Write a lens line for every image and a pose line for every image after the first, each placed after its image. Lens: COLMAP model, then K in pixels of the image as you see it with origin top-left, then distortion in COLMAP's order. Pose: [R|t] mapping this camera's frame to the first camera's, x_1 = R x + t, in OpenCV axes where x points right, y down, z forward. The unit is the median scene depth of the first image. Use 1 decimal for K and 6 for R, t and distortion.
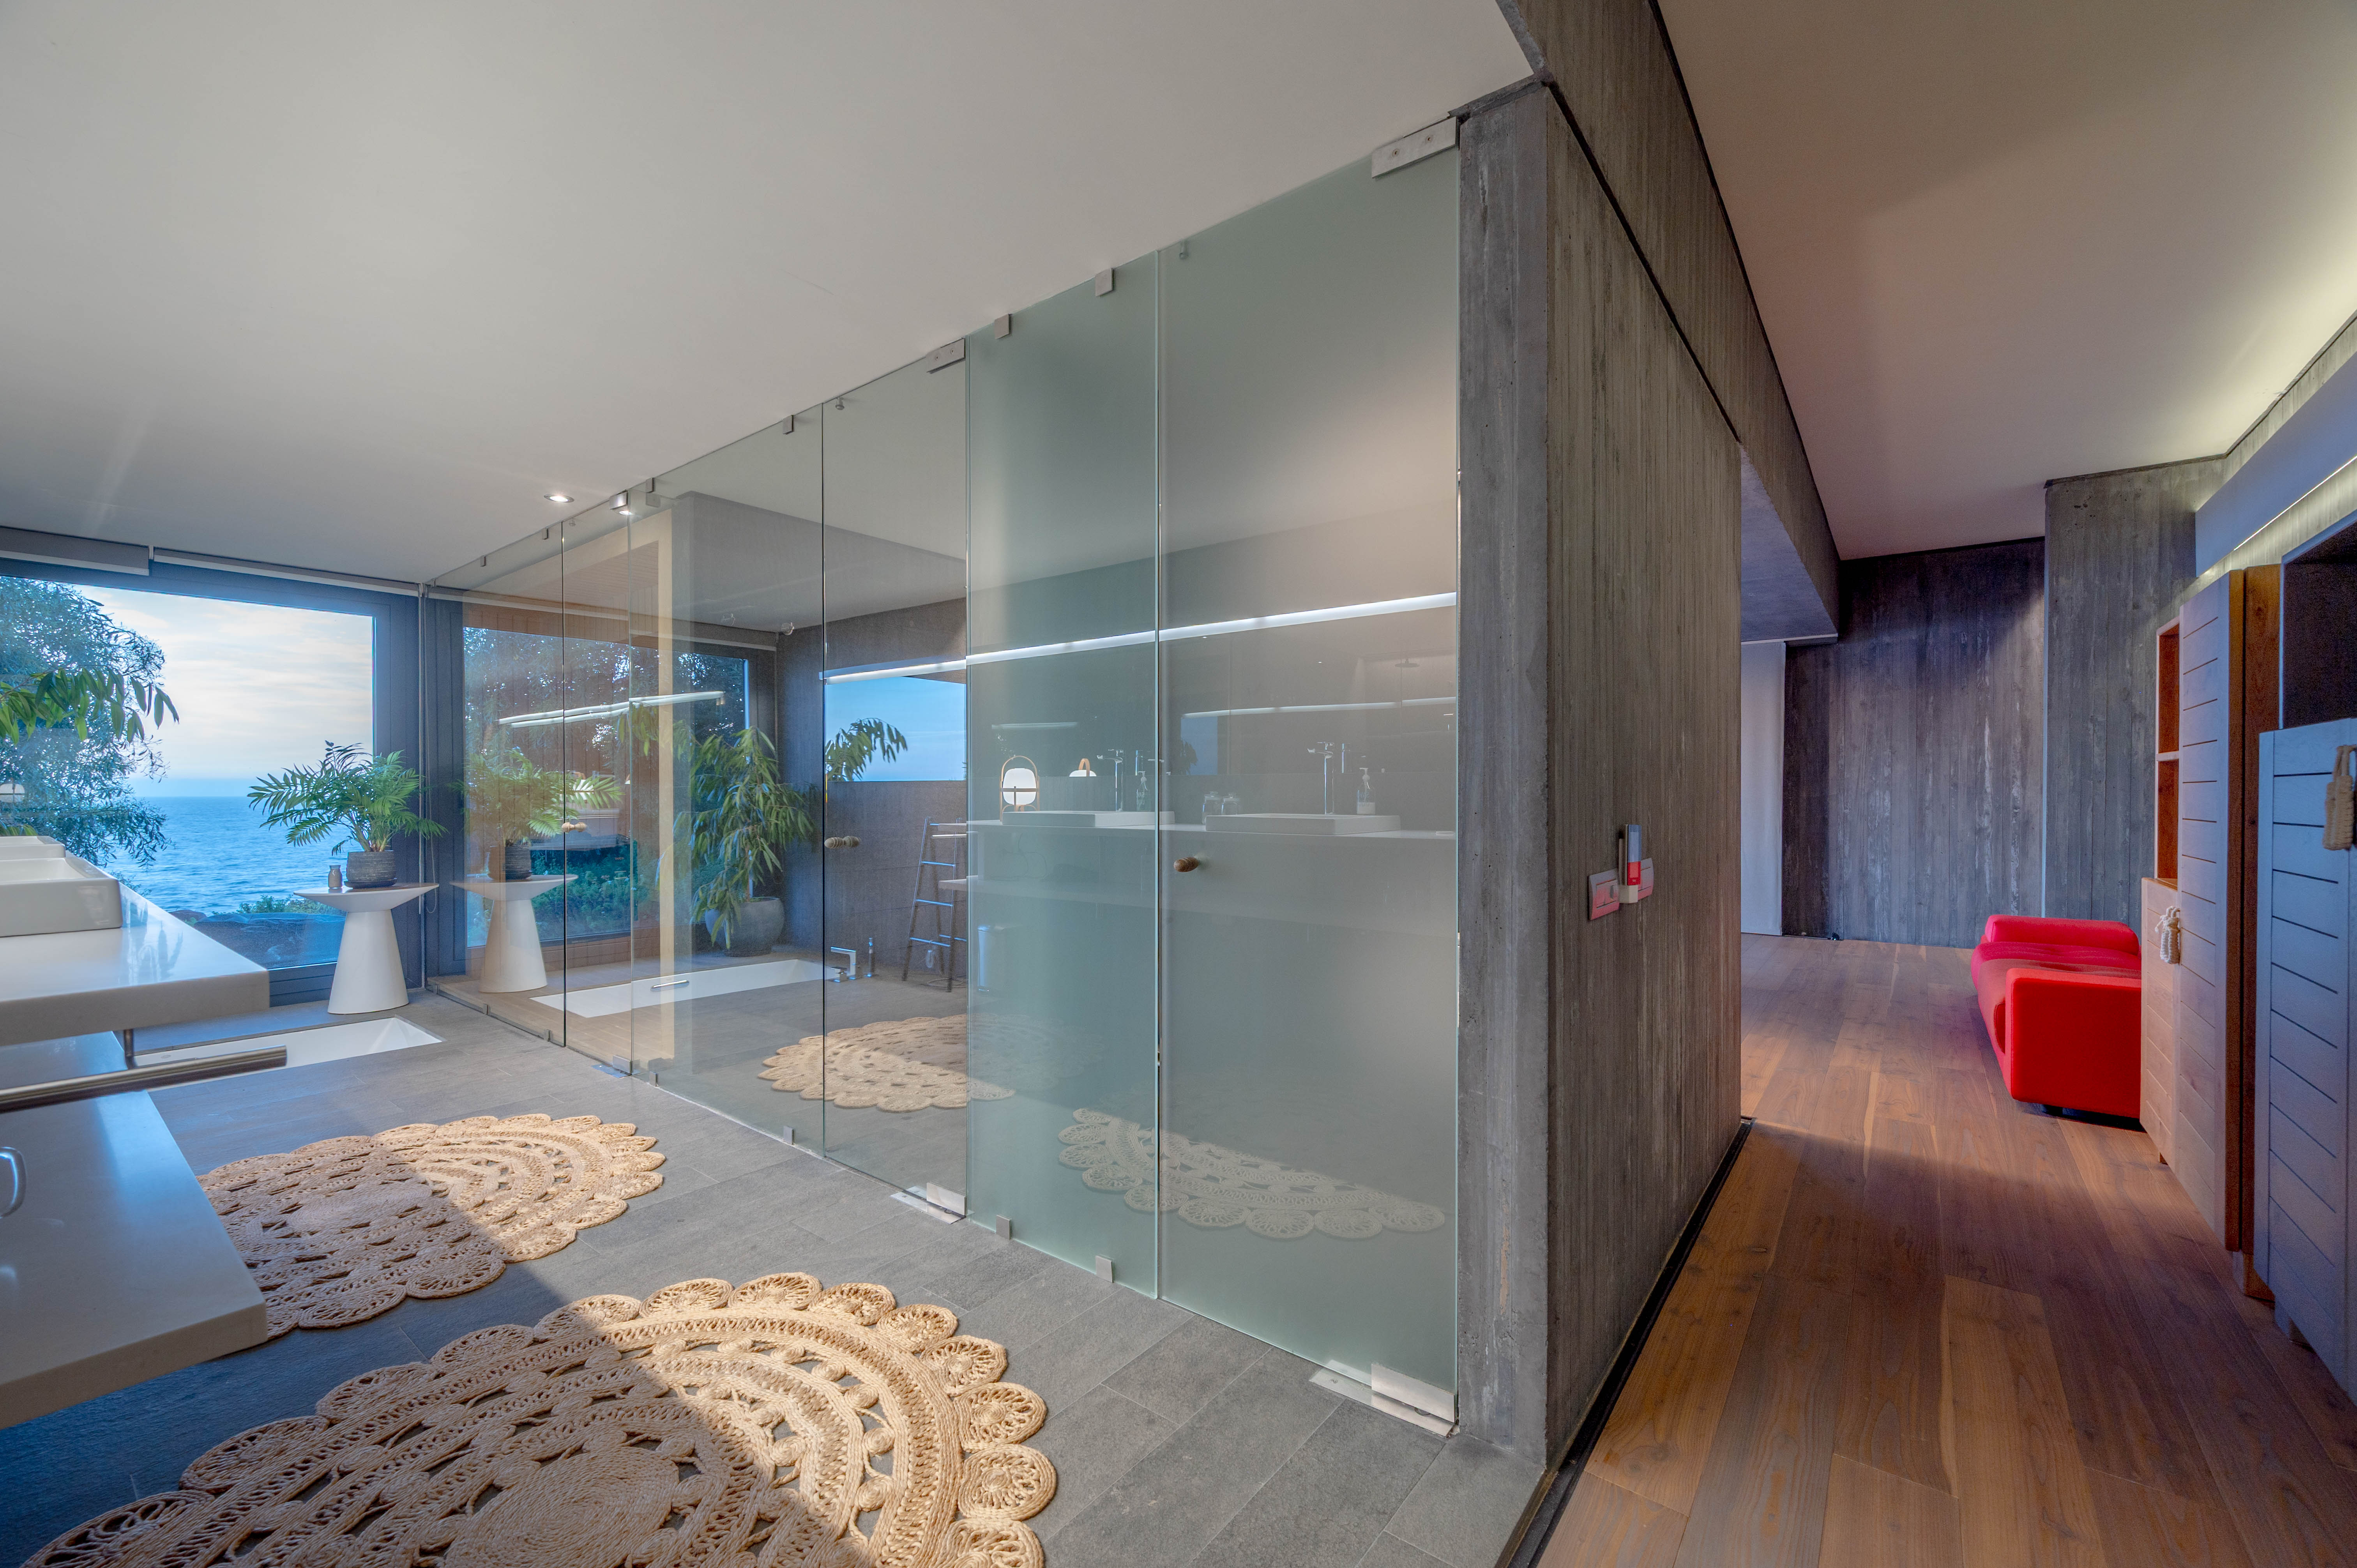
lens RADIAL K [[948.5, 0, 1190.2], [0, 948.5, 797.0], [0, 0, 1]] dist [-0.001585, -0.000156]
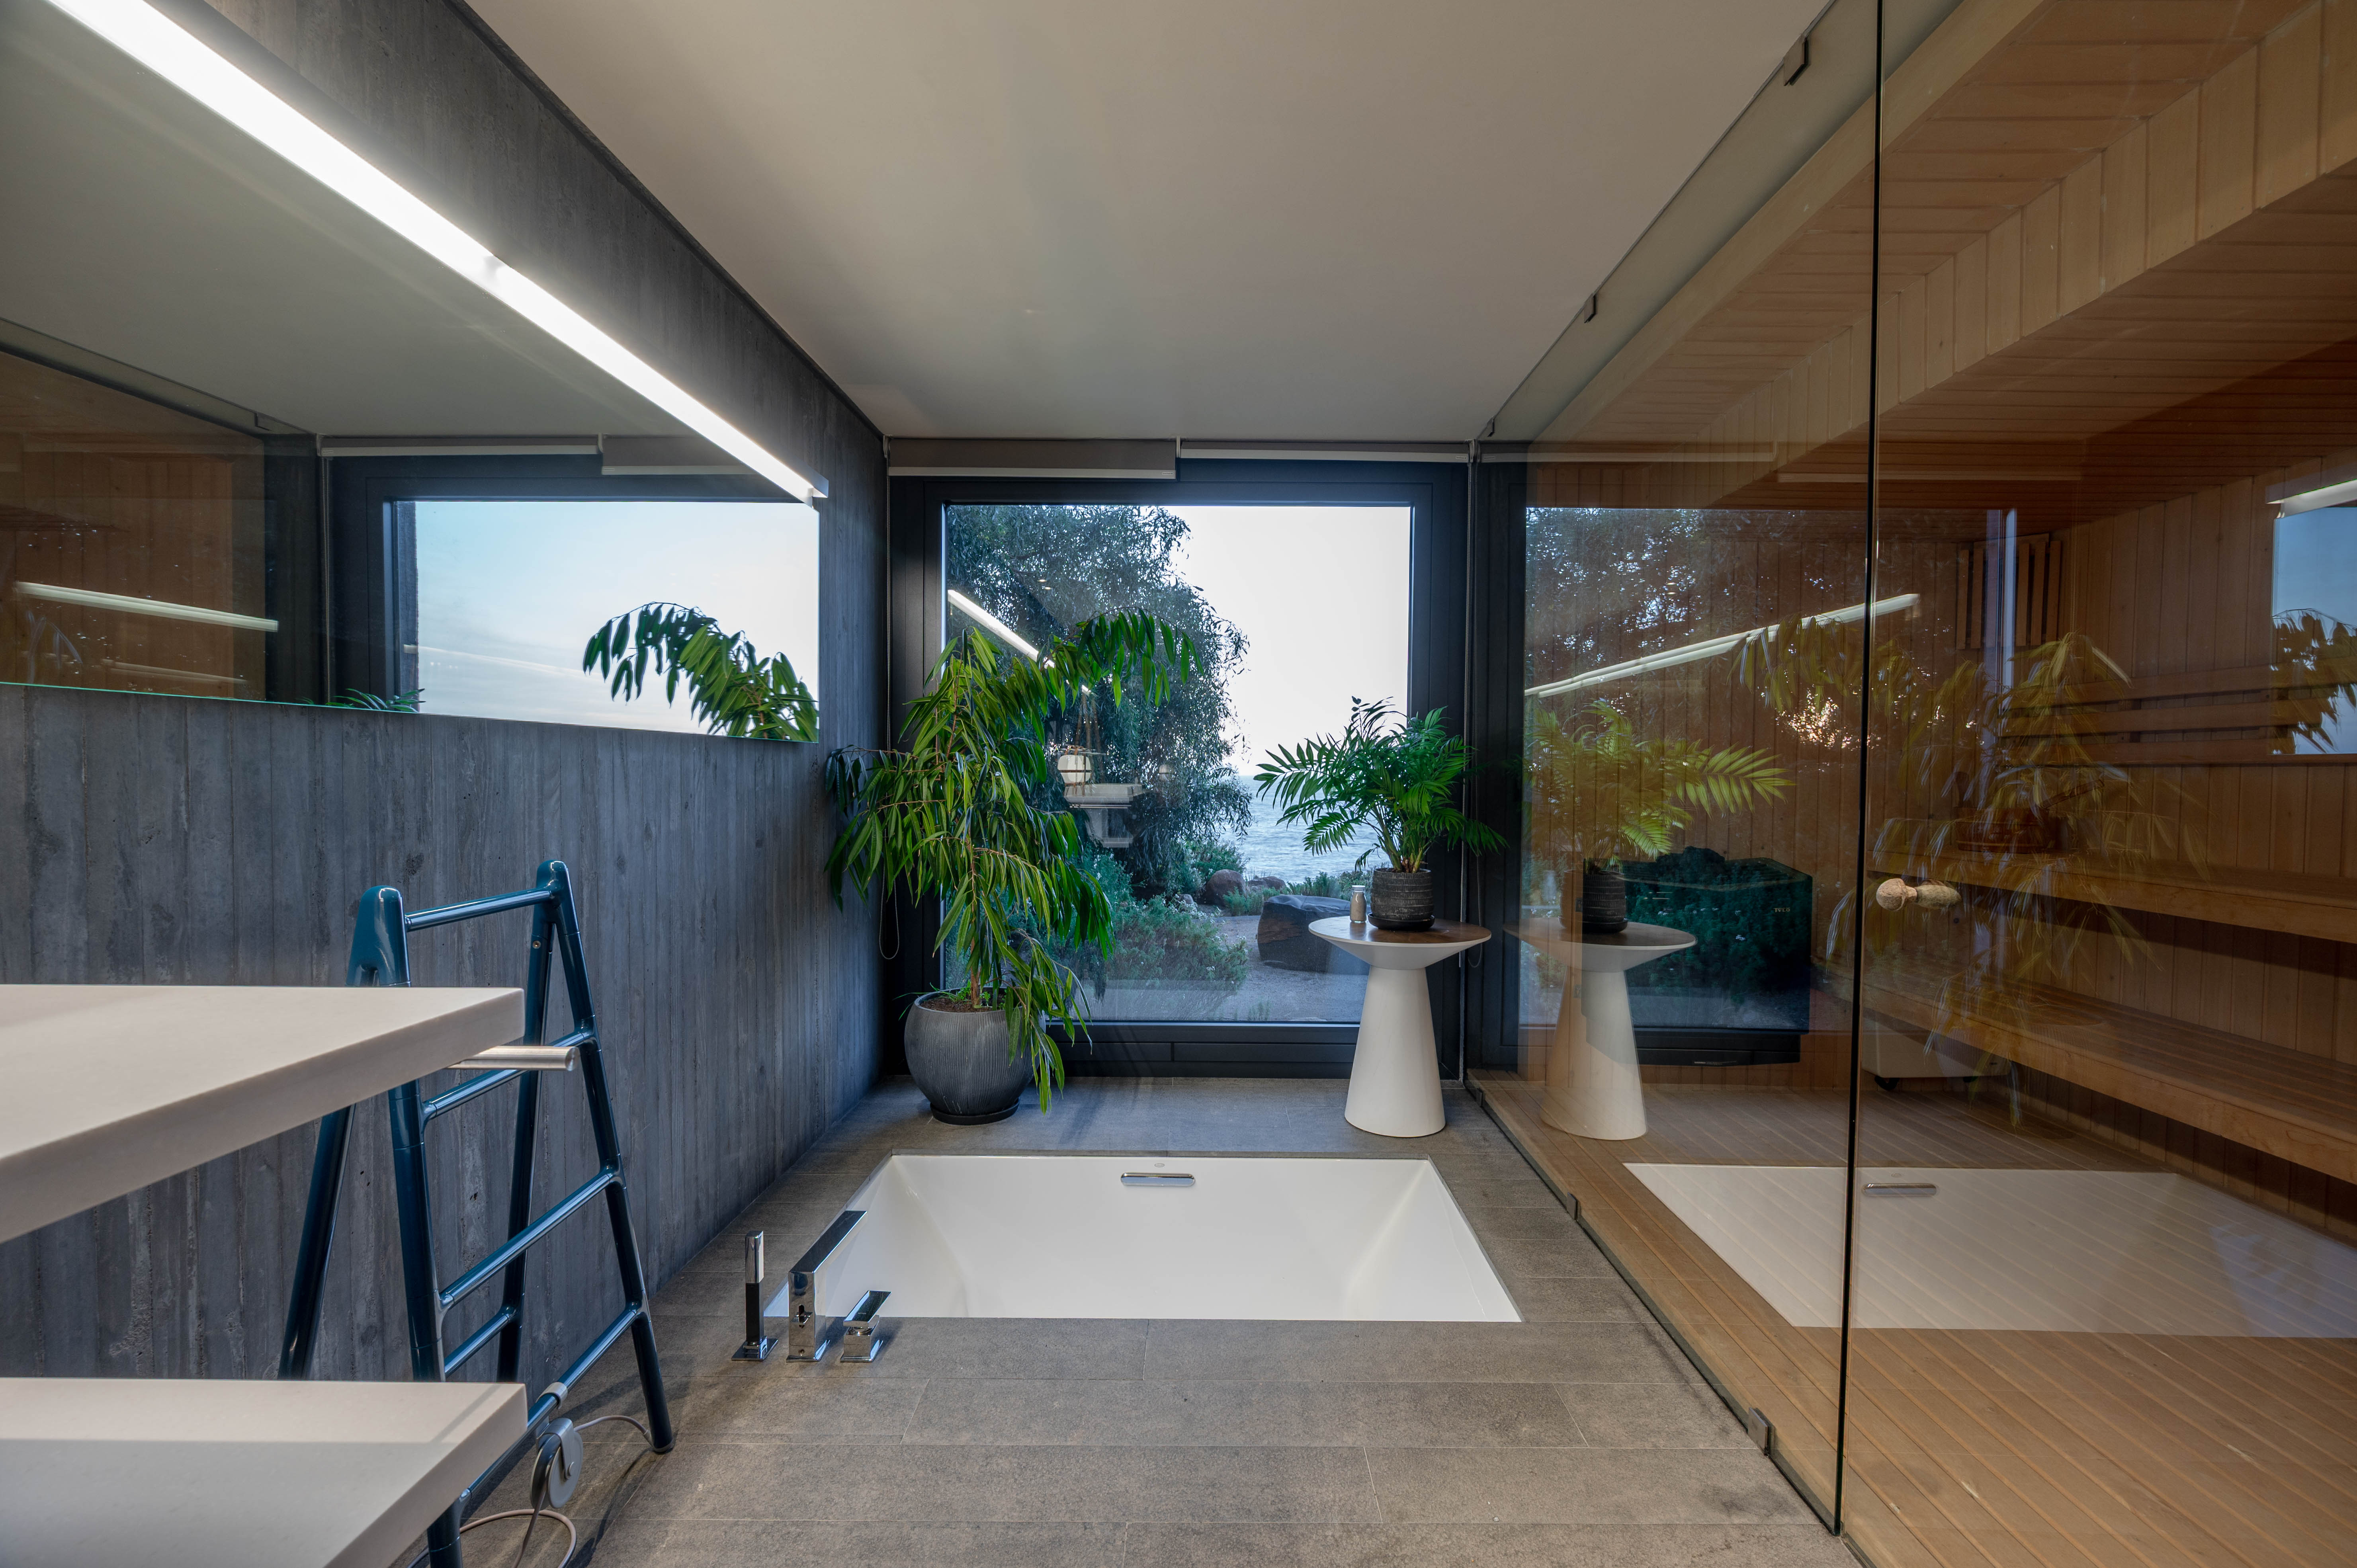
lens RADIAL K [[948.5, 0, 1190.2], [0, 948.5, 797.0], [0, 0, 1]] dist [-0.001585, -0.000156]
pose [[0.596613, 0.027151, -0.802069, -0.446169], [-0.012577, 0.999621, 0.024483, -0.003544], [0.802430, -0.004520, 0.596729, 0.513152]]
